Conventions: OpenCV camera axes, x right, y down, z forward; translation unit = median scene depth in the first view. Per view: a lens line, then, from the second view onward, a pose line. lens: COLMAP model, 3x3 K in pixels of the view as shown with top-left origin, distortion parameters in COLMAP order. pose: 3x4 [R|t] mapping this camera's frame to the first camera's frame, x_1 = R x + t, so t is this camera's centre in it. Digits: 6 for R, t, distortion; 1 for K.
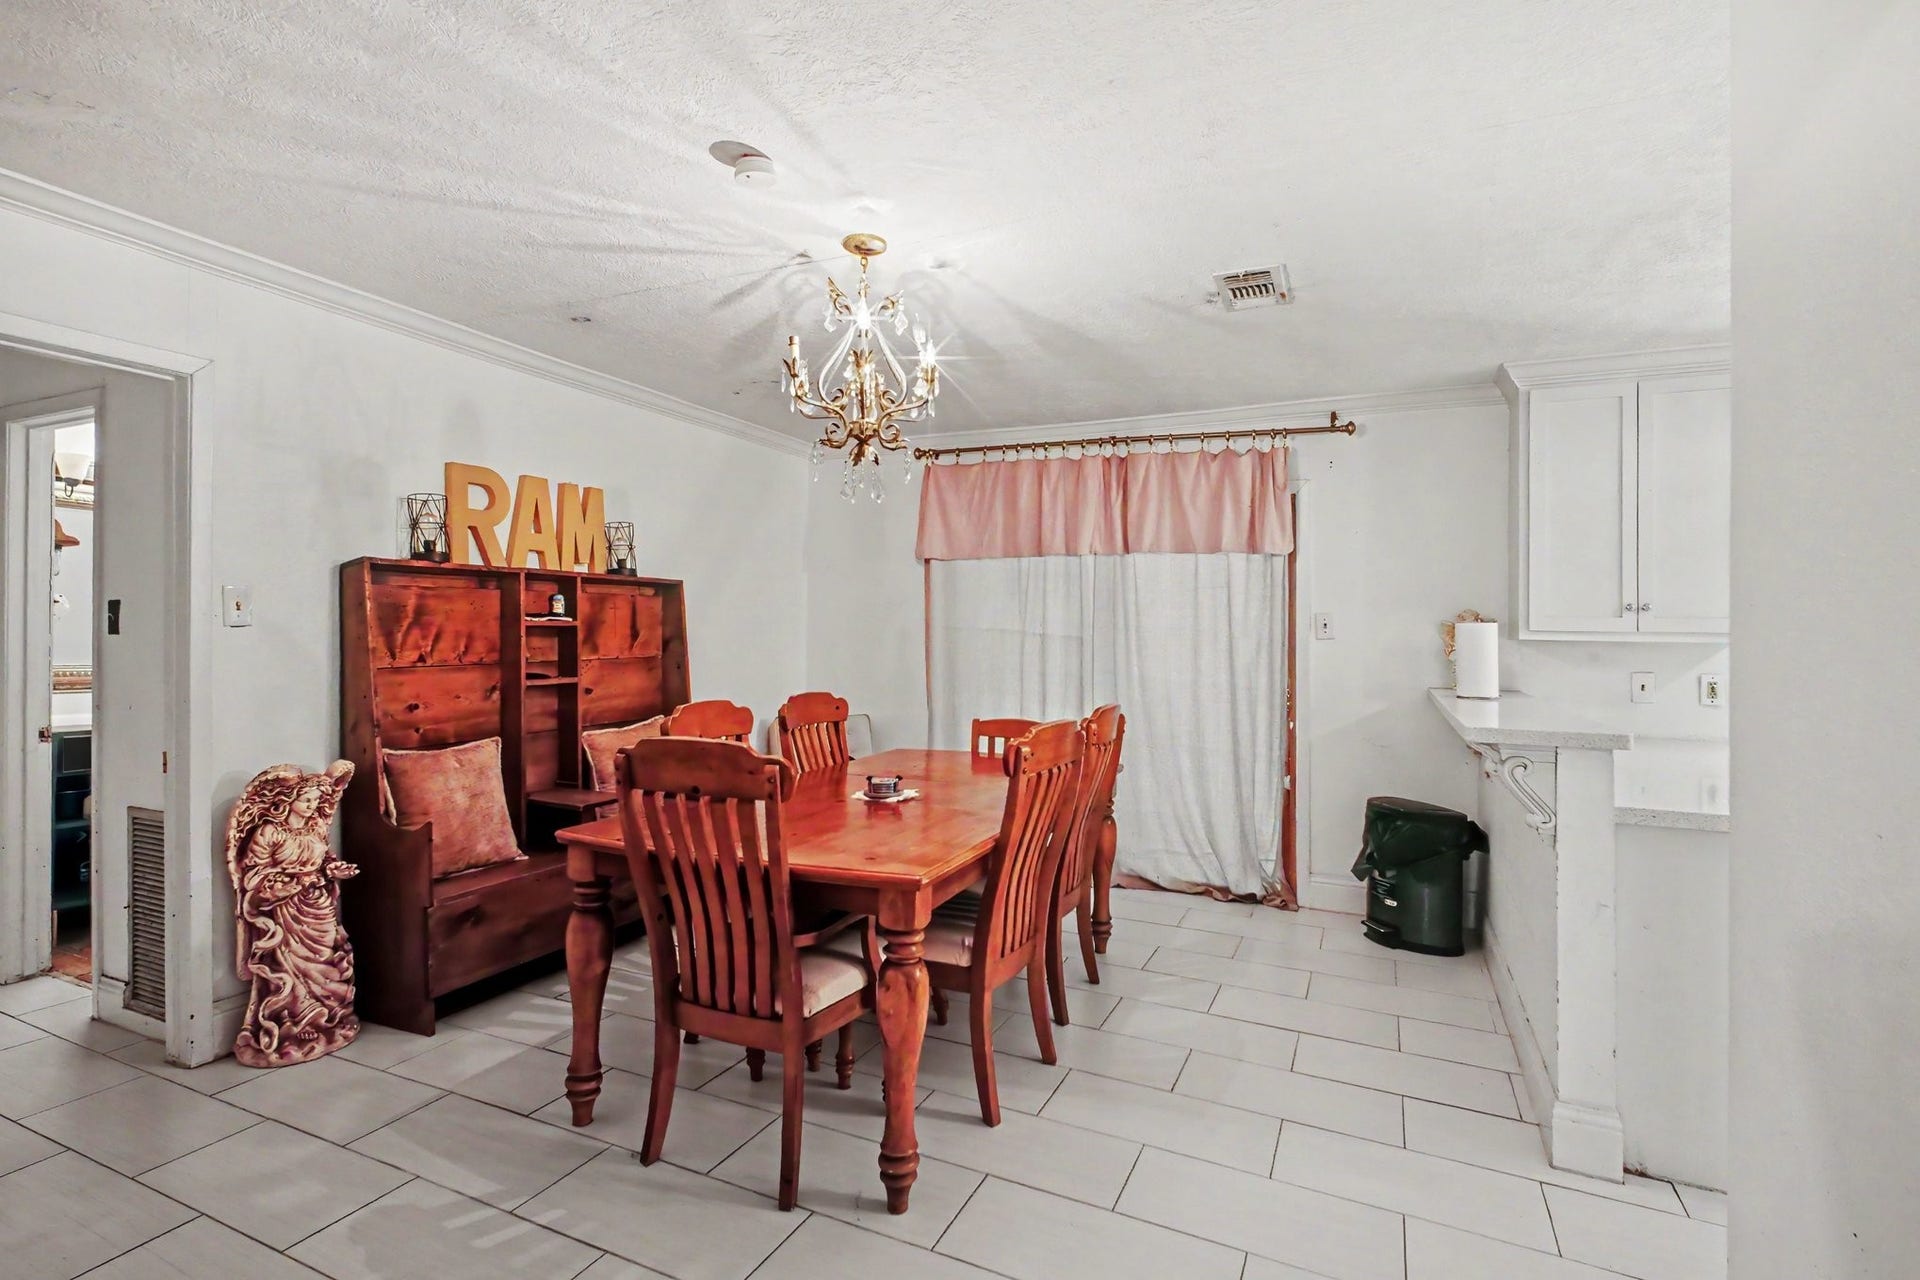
lens RADIAL K [[889.6, 0, 972.5], [0, 889.6, 625.7], [0, 0, 1]] dist [-0.000441, -0.000110]
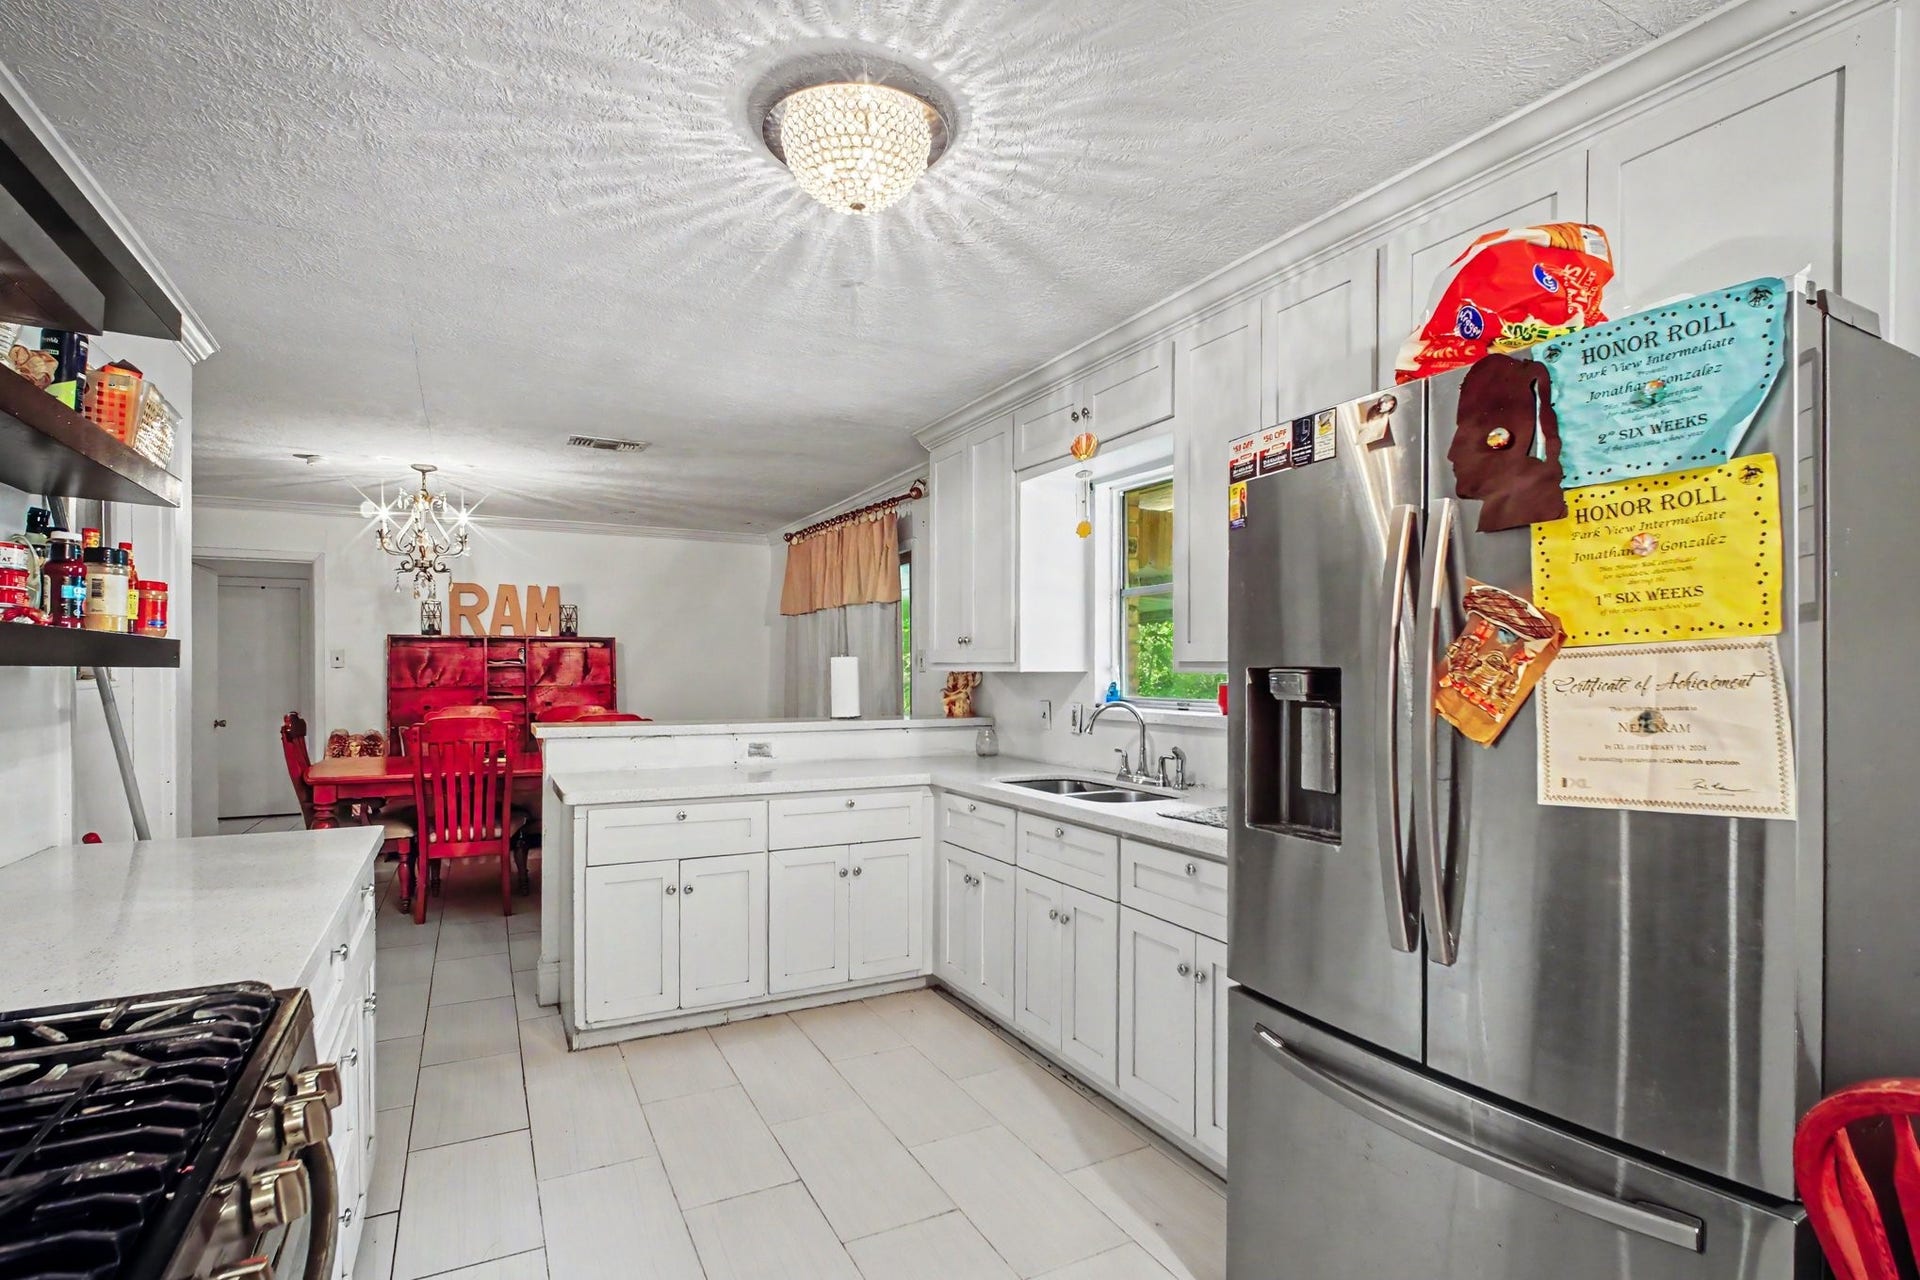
lens RADIAL K [[919.5, 0, 965.1], [0, 919.5, 635.4], [0, 0, 1]] dist [-0.002234, -0.001343]
pose [[0.791655, -0.025154, -0.610451, 1.561398], [0.009711, 0.999544, -0.028593, -0.000359], [0.610892, 0.016708, 0.791538, 0.094872]]
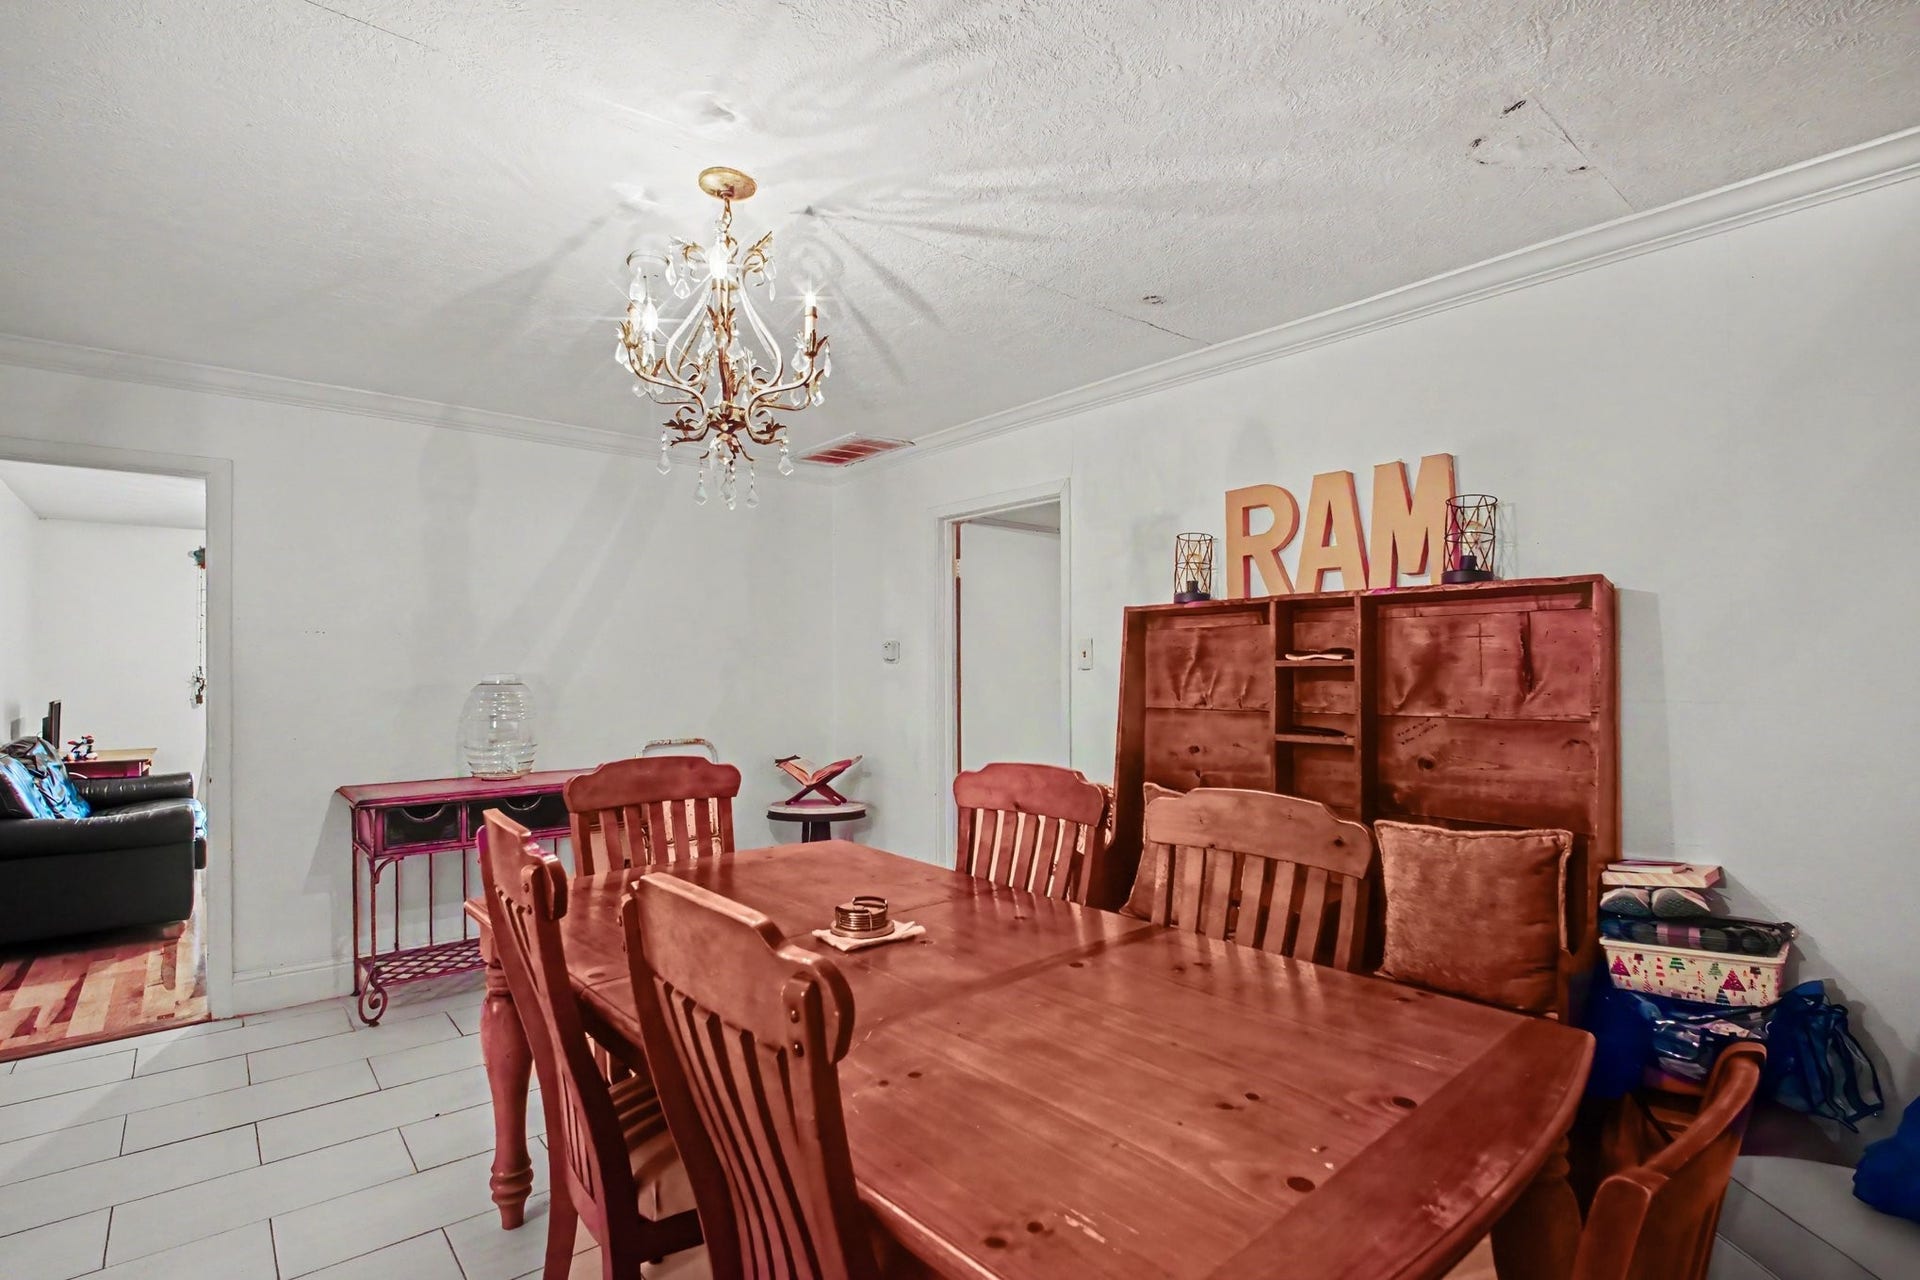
lens RADIAL K [[919.1, 0, 961.1], [0, 919.1, 674.6], [0, 0, 1]] dist [-0.001756, -0.000615]
pose [[-0.429317, -0.002687, -0.903150, 0.405125], [0.001046, 0.999993, -0.003473, 0.010767], [0.903153, -0.002436, -0.429311, 1.174937]]
